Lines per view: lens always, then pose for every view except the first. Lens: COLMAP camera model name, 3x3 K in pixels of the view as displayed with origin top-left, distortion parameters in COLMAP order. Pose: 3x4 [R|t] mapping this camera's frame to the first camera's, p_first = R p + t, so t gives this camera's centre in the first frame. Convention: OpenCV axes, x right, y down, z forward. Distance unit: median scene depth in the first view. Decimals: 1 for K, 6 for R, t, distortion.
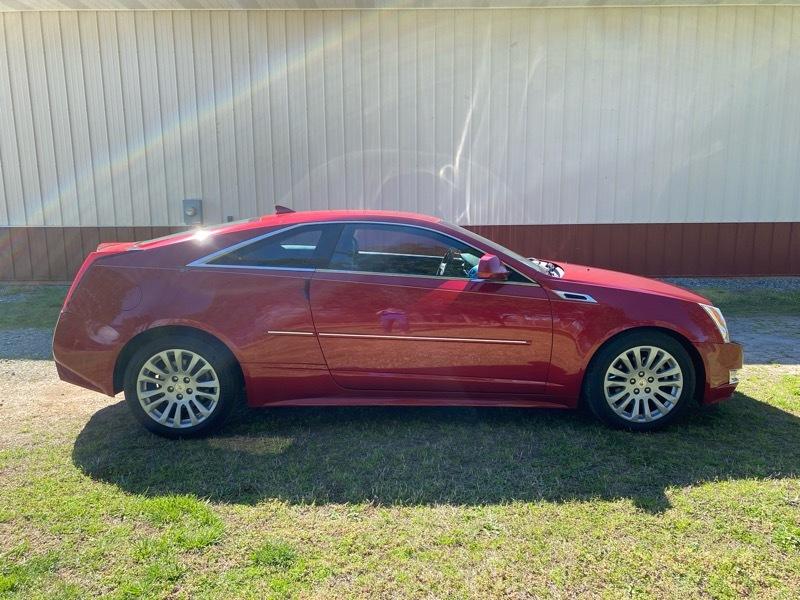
lens RADIAL K [[611.9, 0, 405.0], [0, 611.9, 314.0], [0, 0, 1]] dist [0.023465, -0.019703]
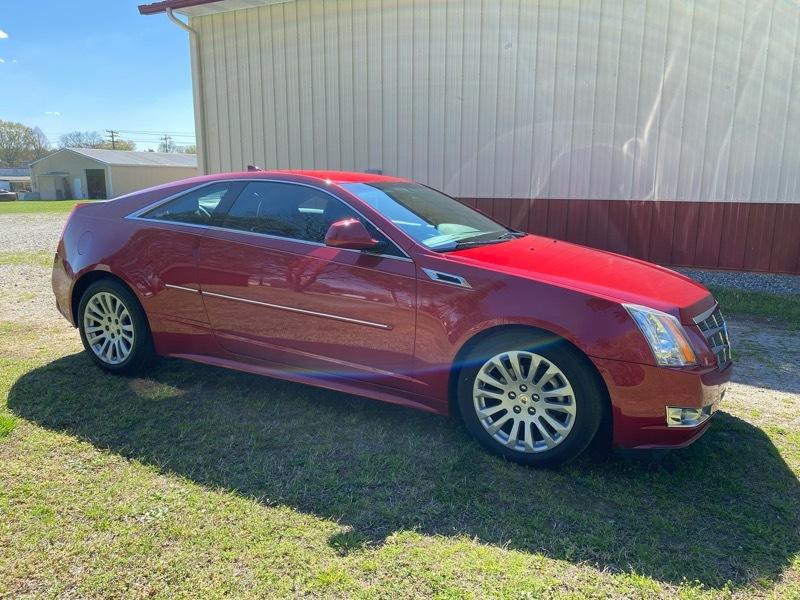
lens RADIAL K [[611.9, 0, 403.7], [0, 611.9, 303.7], [0, 0, 1]] dist [0.023465, -0.019703]
pose [[0.873804, 0.108541, -0.474009, 0.611107], [-0.097957, 0.994078, 0.047051, -0.027159], [0.476309, 0.005319, 0.879262, 0.267981]]
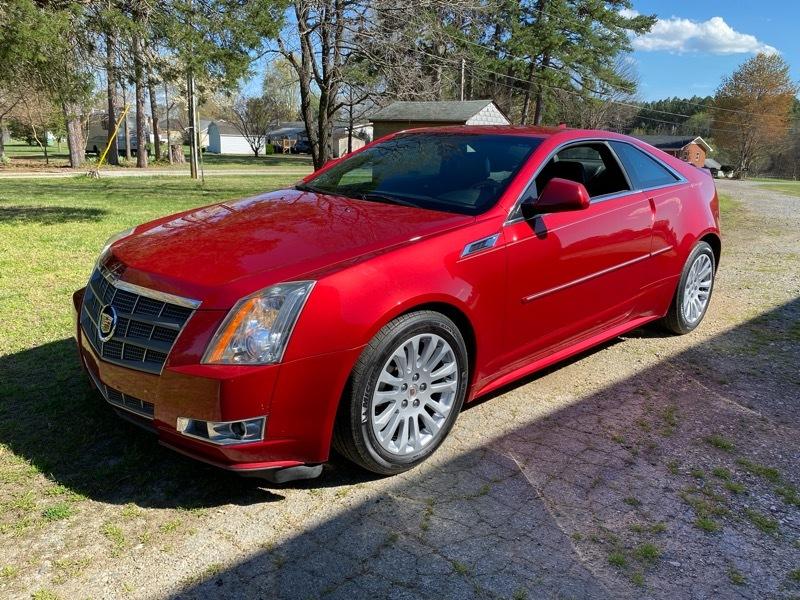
lens RADIAL K [[611.9, 0, 403.7], [0, 611.9, 304.7], [0, 0, 1]] dist [0.023465, -0.019703]
pose [[-0.724225, 0.157862, -0.671251, 0.803528], [-0.155852, 0.910781, 0.382345, -0.294790], [0.671720, 0.381520, -0.635007, 1.835375]]
